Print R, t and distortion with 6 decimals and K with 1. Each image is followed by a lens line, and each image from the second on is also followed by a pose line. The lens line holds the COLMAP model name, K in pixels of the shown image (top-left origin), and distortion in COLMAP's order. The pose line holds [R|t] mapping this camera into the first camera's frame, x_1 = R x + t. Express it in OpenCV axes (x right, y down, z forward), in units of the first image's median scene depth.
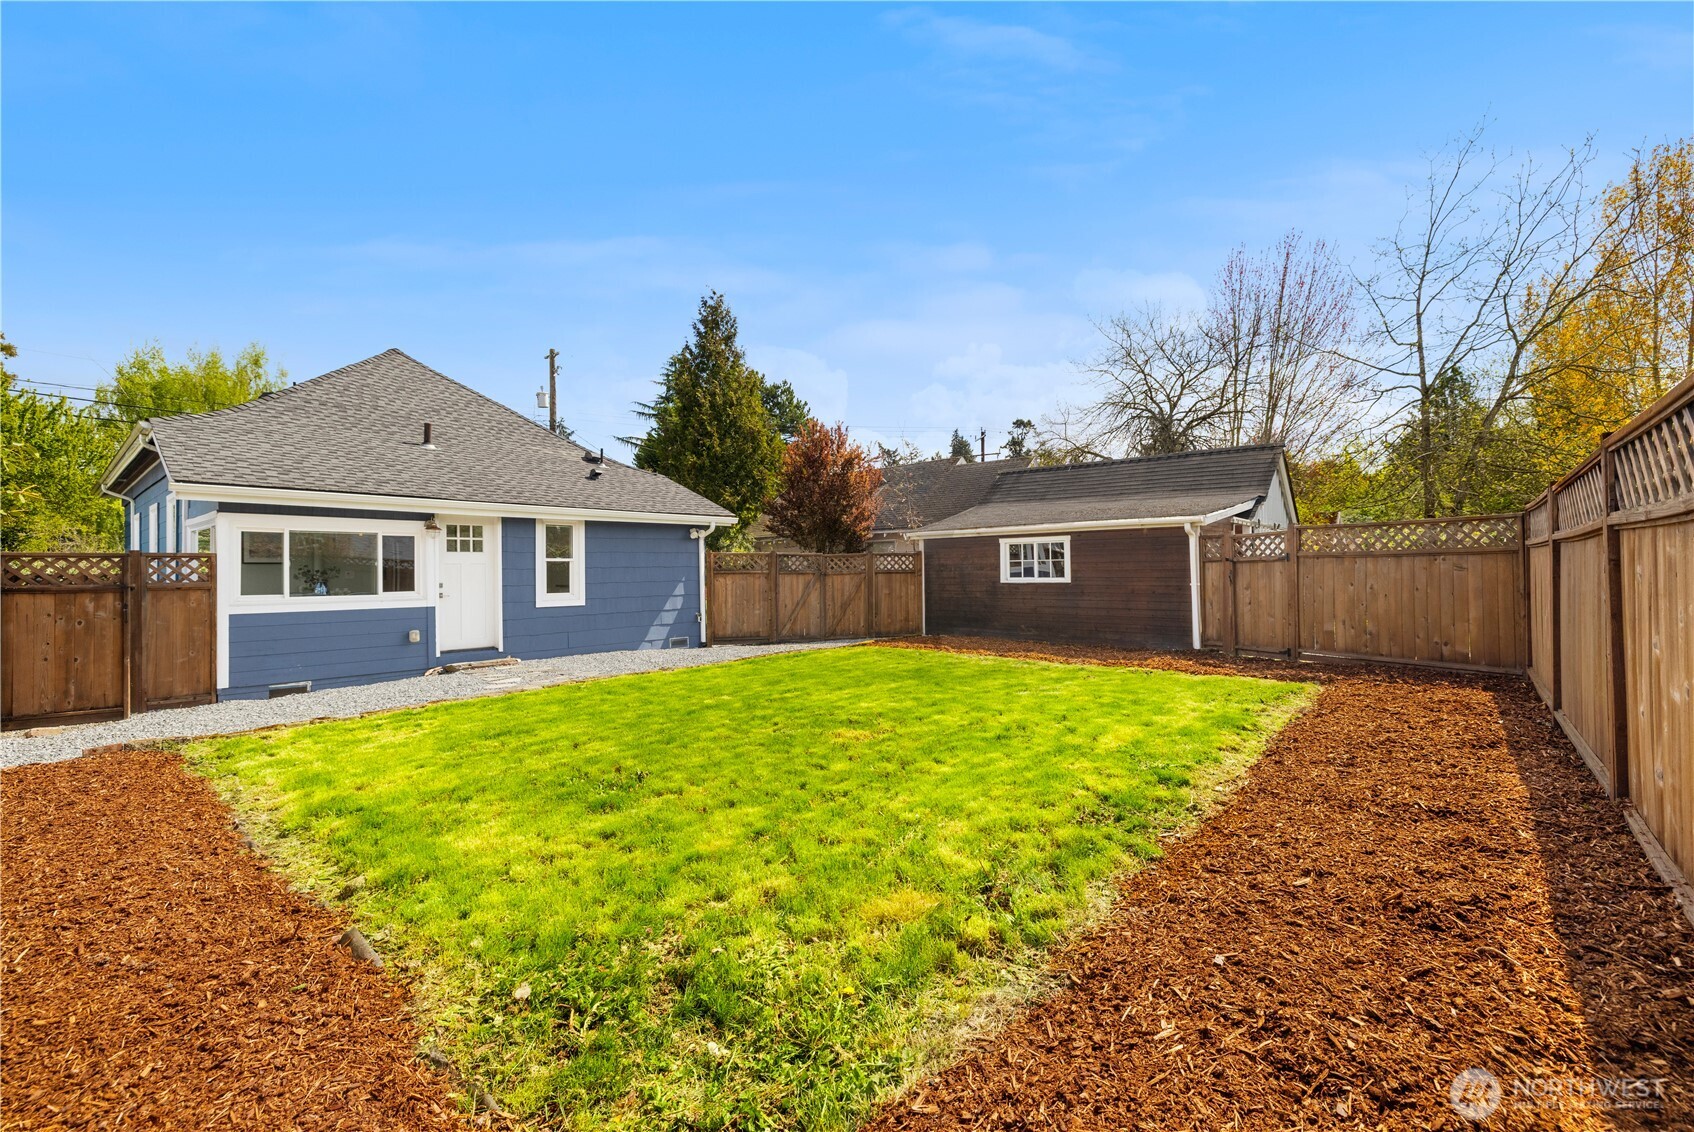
lens RADIAL K [[706.1, 0, 847.0], [0, 706.1, 566.0], [0, 0, 1]] dist [-0.000440, -0.000060]
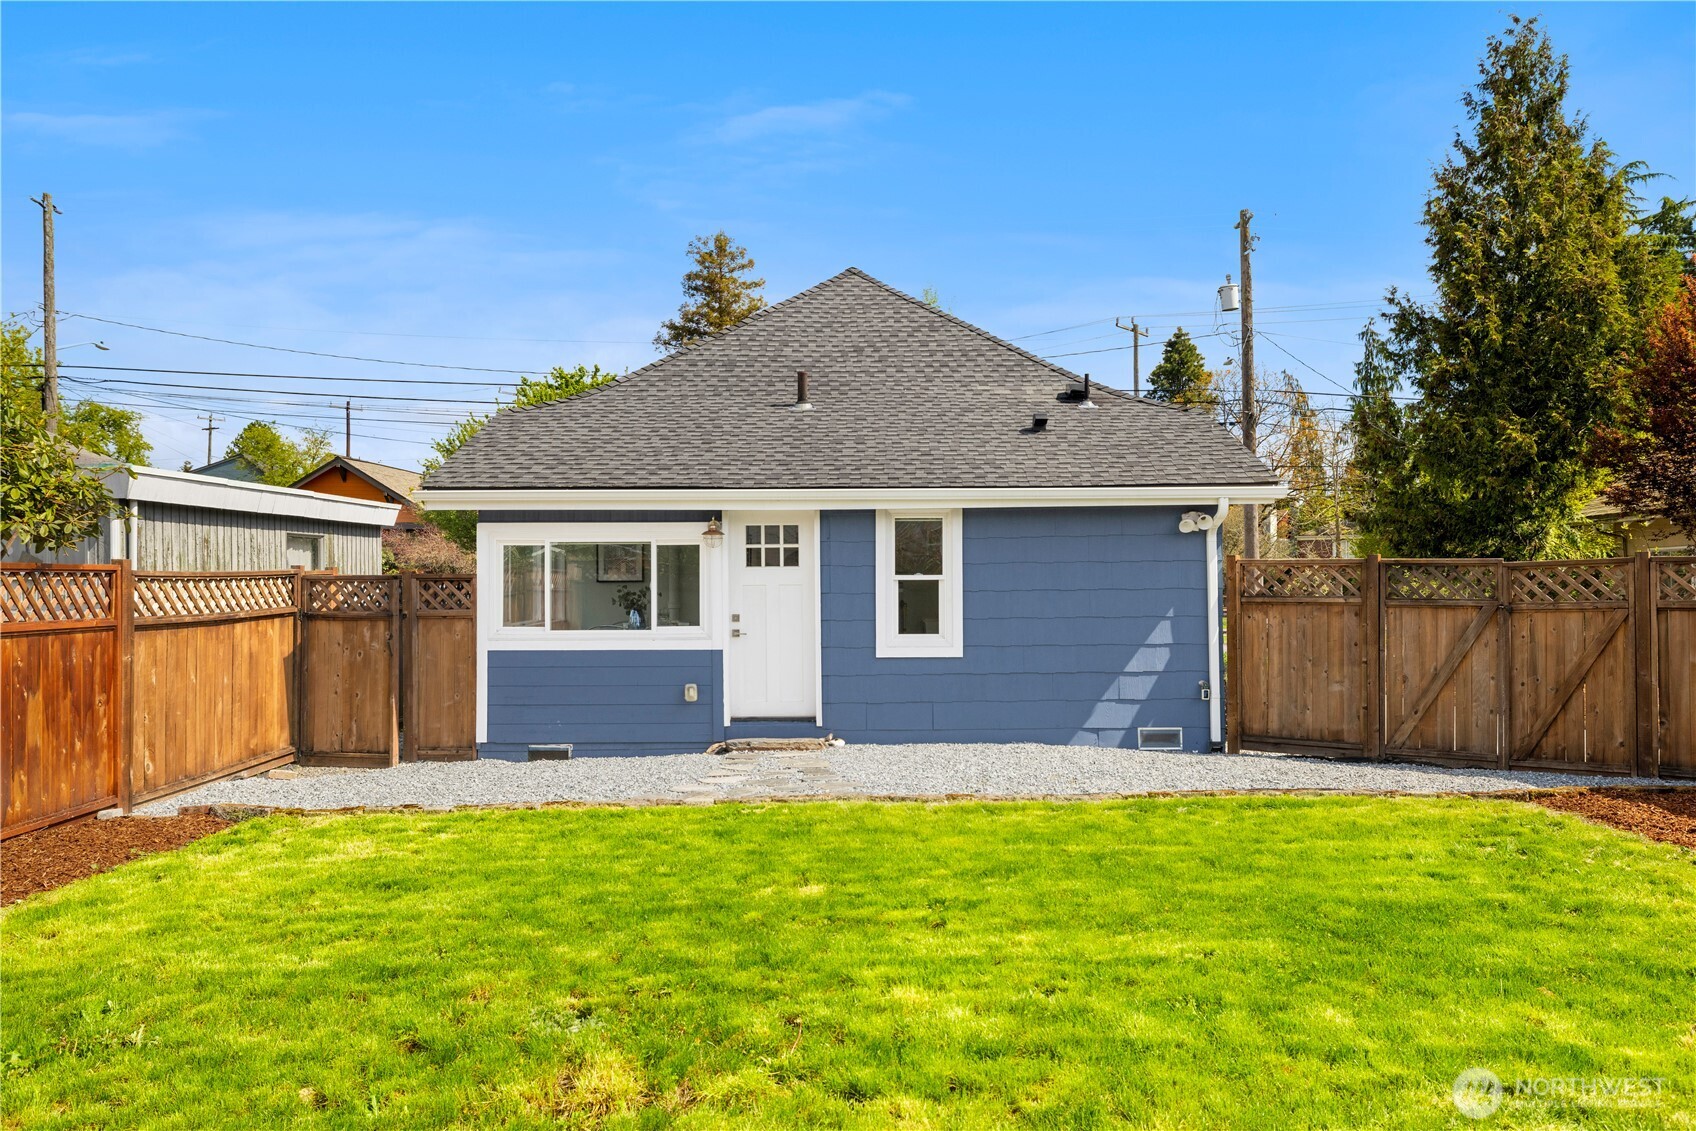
lens RADIAL K [[1145.2, 0, 848.0], [0, 1145.2, 565.5], [0, 0, 1]] dist [-0.000036, -0.000960]
pose [[0.668189, -0.002751, -0.743987, 0.259676], [0.002942, 0.999995, -0.001055, -0.017931], [0.743986, -0.001484, 0.668194, 0.321041]]
